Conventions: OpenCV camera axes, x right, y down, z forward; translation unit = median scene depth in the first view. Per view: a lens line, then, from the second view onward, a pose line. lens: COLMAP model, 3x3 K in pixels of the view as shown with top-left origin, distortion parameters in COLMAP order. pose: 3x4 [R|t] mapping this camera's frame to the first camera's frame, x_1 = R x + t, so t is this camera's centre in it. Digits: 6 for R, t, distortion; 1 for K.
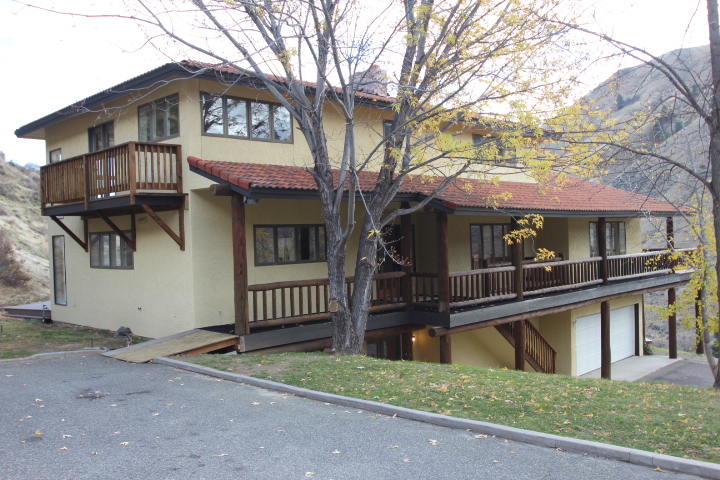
lens RADIAL K [[653.2, 0, 354.7], [0, 653.2, 240.9], [0, 0, 1]] dist [-0.064705, 0.000000]
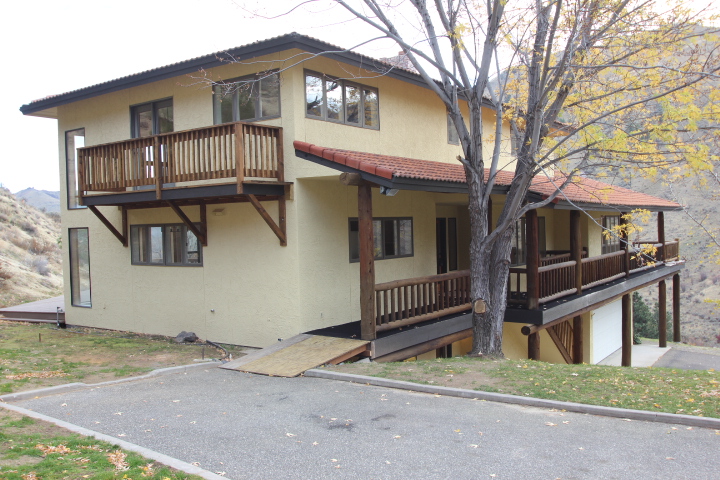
lens RADIAL K [[653.2, 0, 363.0], [0, 653.2, 238.6], [0, 0, 1]] dist [-0.064705, 0.000000]
pose [[0.988019, 0.001414, 0.154326, -0.296591], [-0.002975, 0.999947, 0.009885, -0.004683], [-0.154304, -0.010226, 0.987971, 0.098078]]
